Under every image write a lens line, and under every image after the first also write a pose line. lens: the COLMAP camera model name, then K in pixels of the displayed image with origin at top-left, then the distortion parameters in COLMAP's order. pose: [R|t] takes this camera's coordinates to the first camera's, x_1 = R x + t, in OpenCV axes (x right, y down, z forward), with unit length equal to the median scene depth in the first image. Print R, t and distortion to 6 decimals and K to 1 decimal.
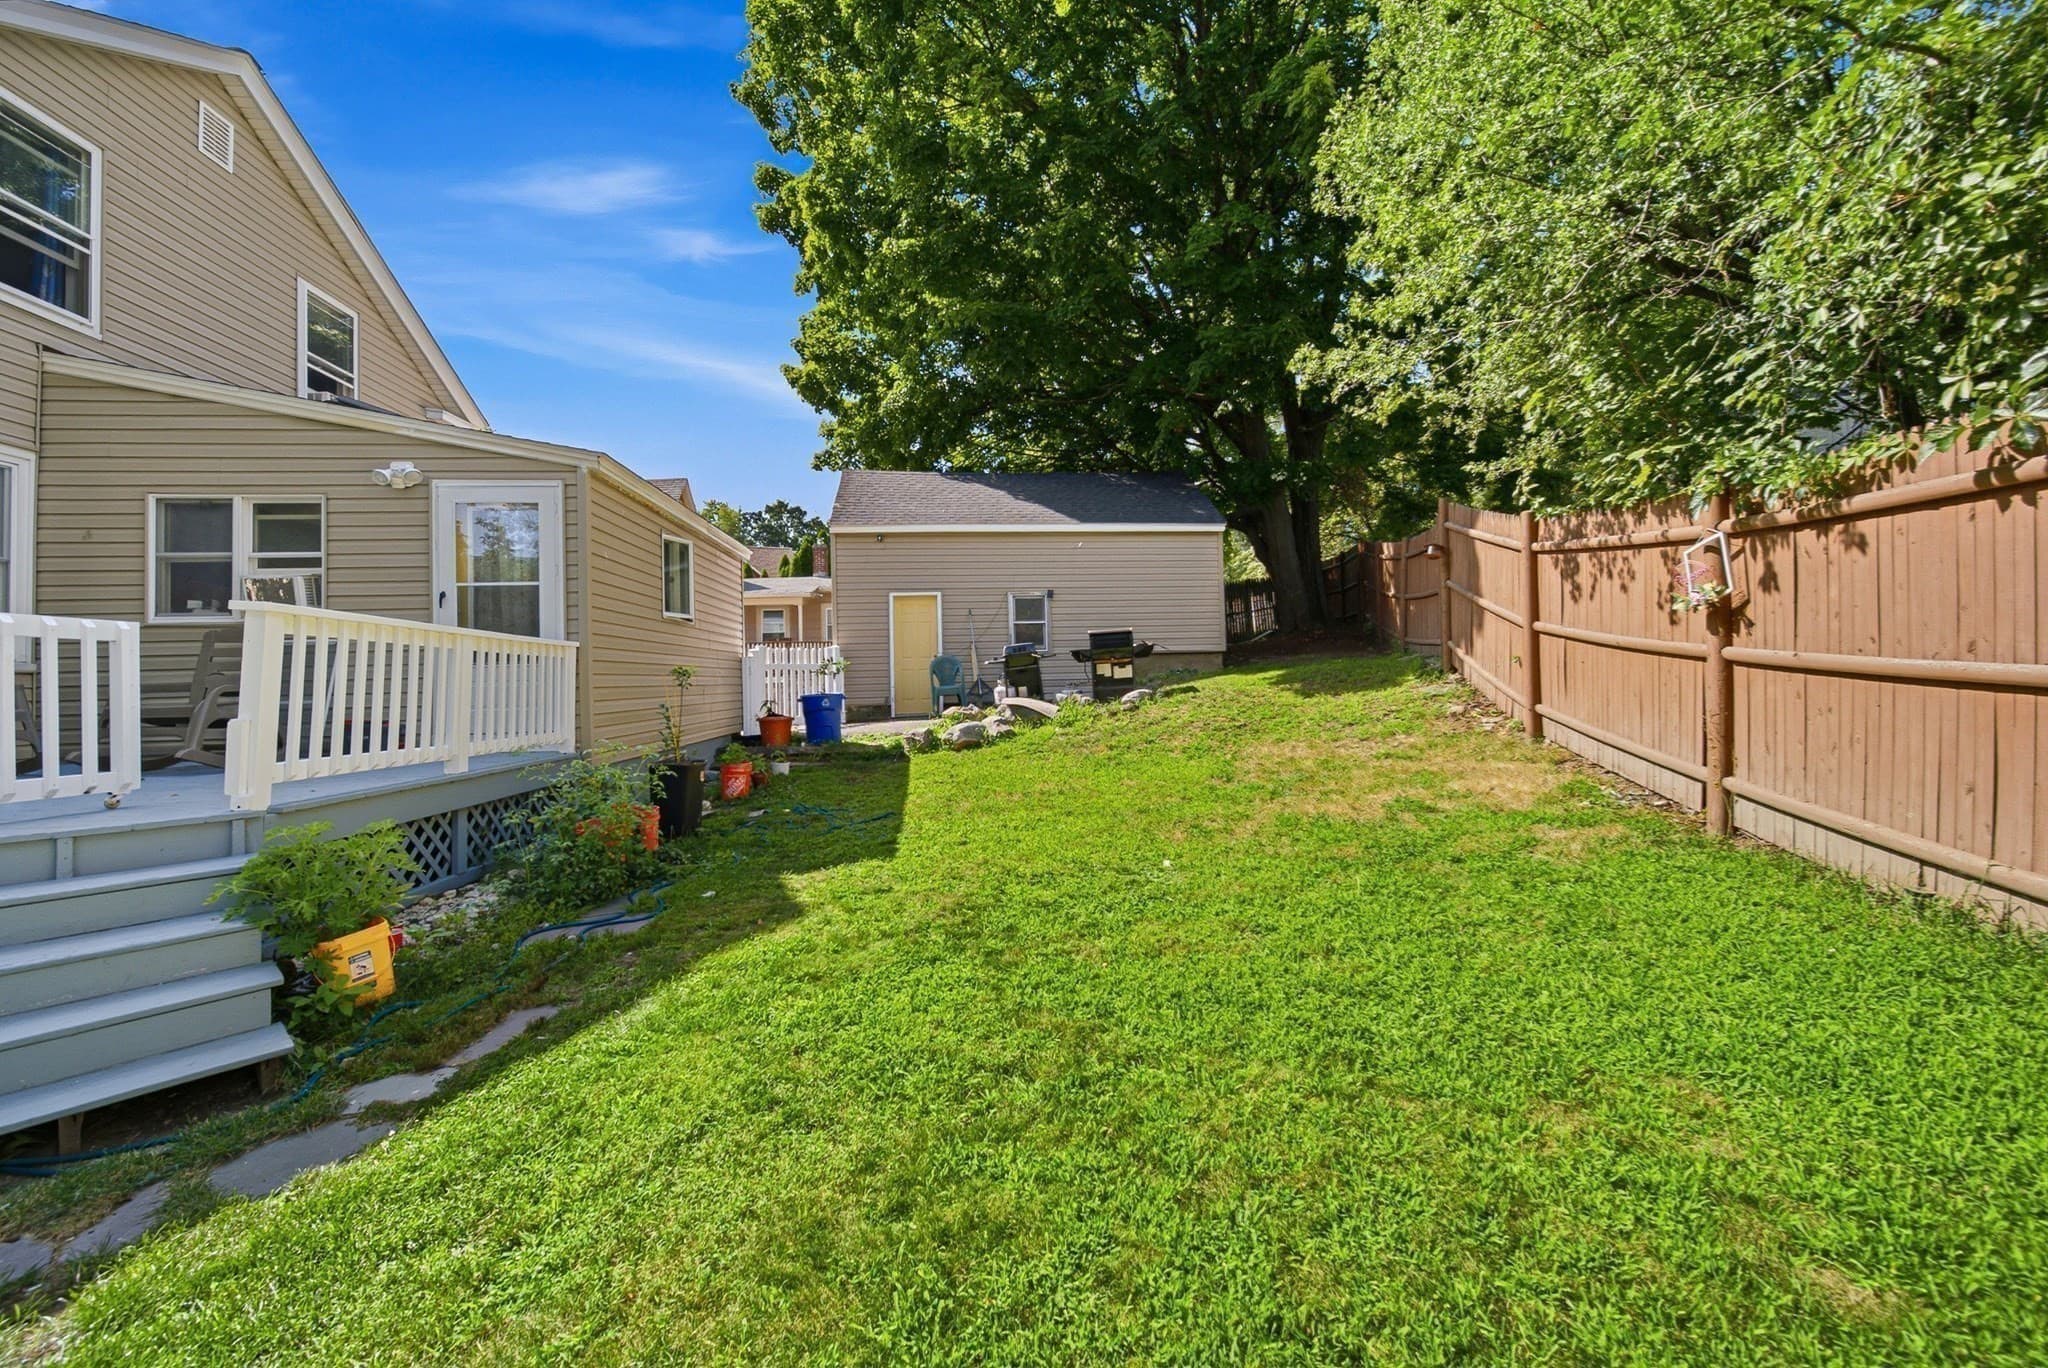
lens RADIAL K [[740.8, 0, 1002.8], [0, 740.8, 668.7], [0, 0, 1]] dist [-0.000060, -0.000178]
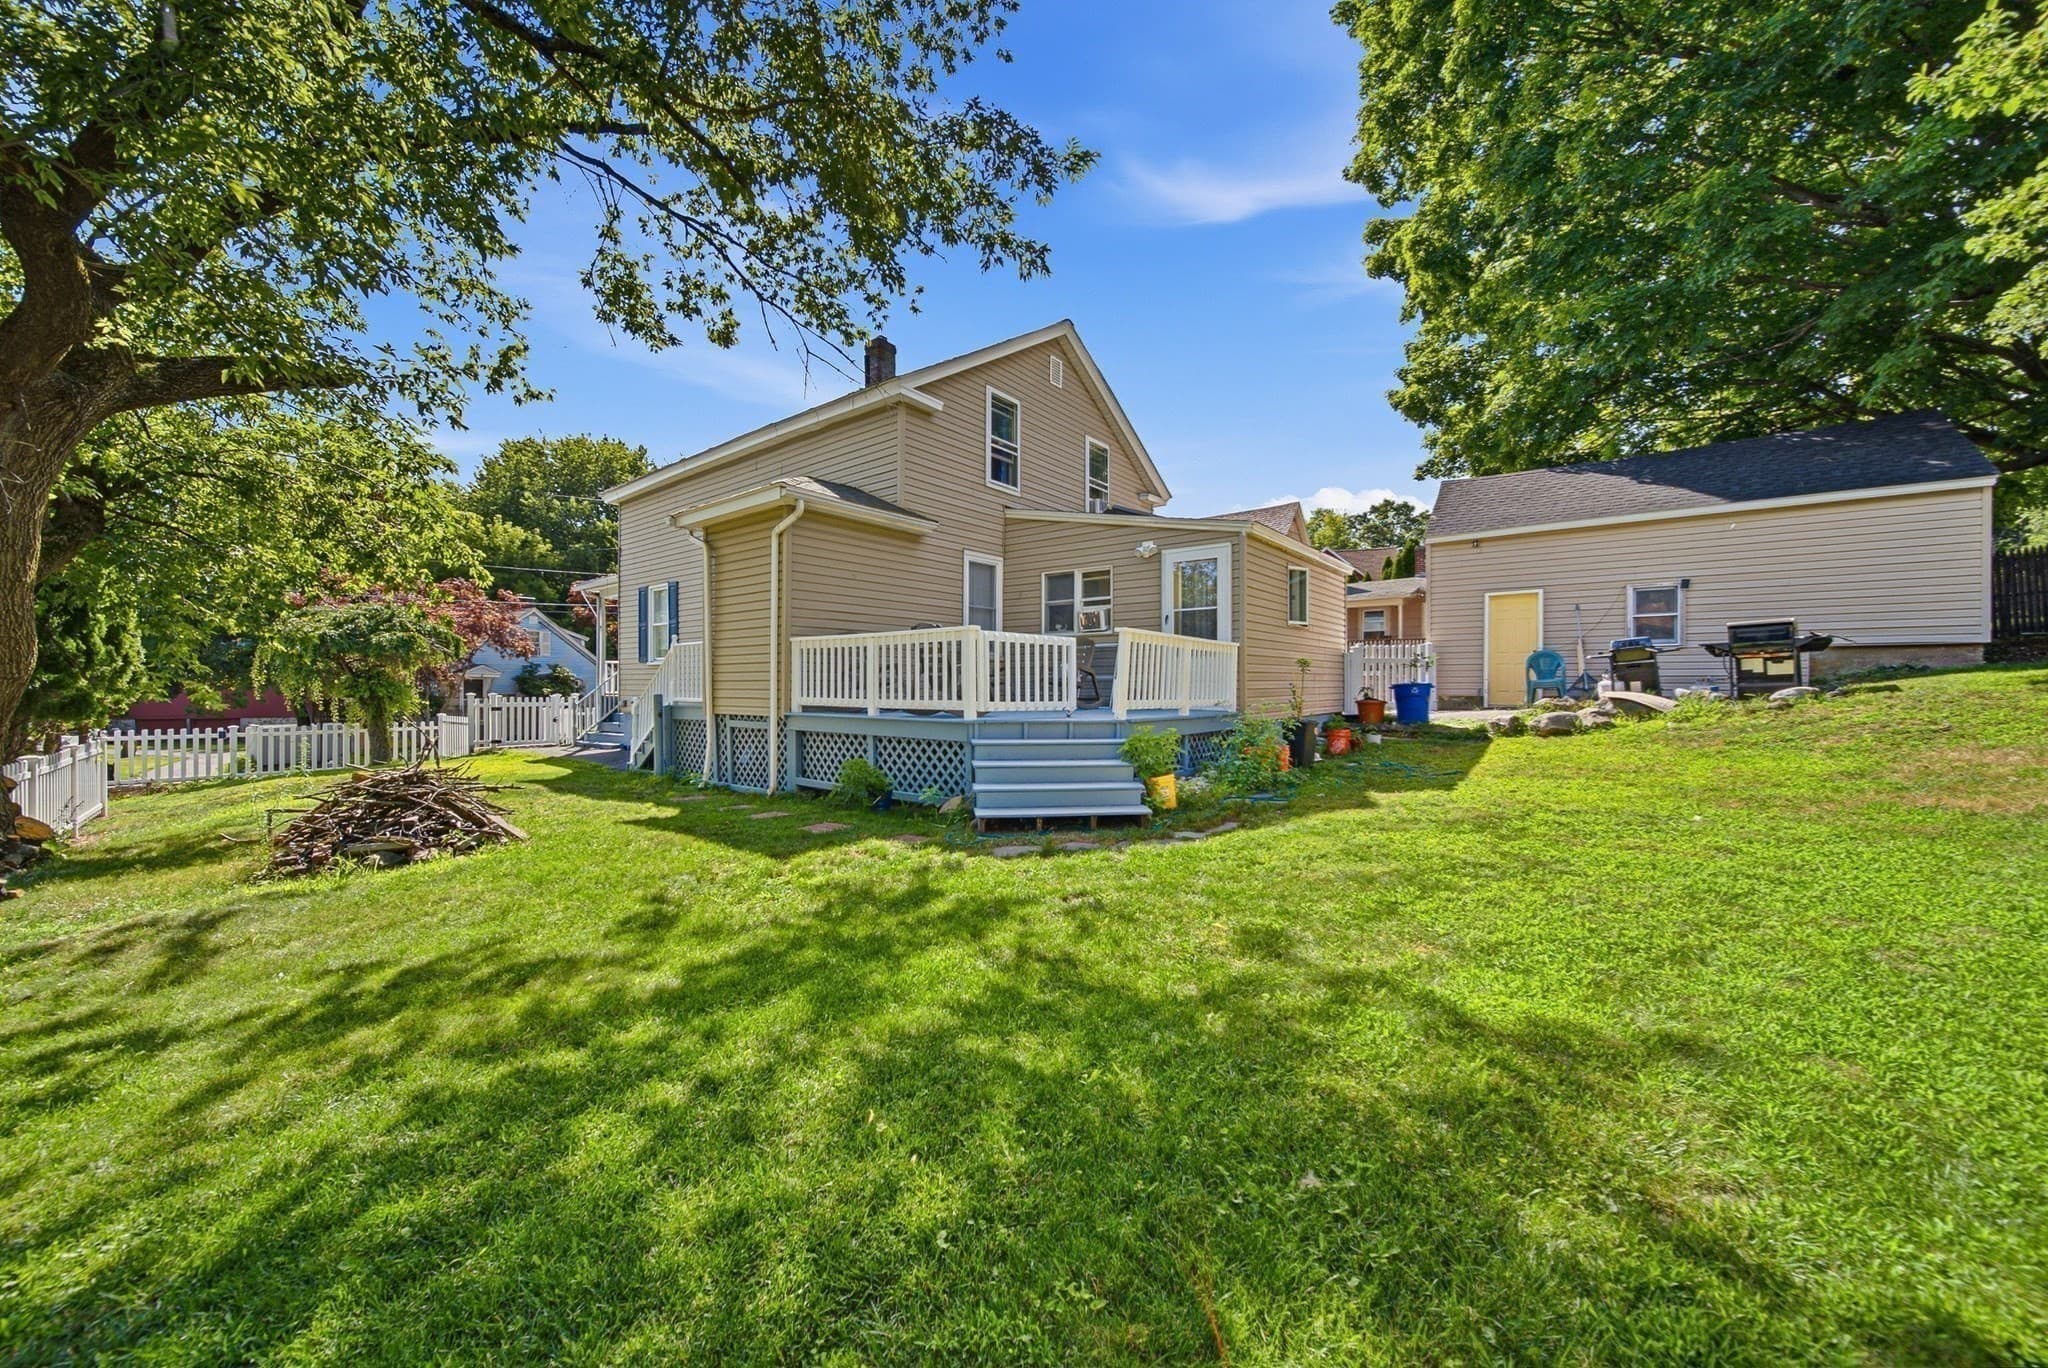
lens RADIAL K [[740.8, 0, 1024.8], [0, 740.8, 683.2], [0, 0, 1]] dist [-0.000060, -0.000178]
pose [[0.734390, 0.023016, -0.678337, 0.100120], [-0.007415, 0.999637, 0.025890, 0.007178], [0.678687, -0.013983, 0.734295, -0.282709]]
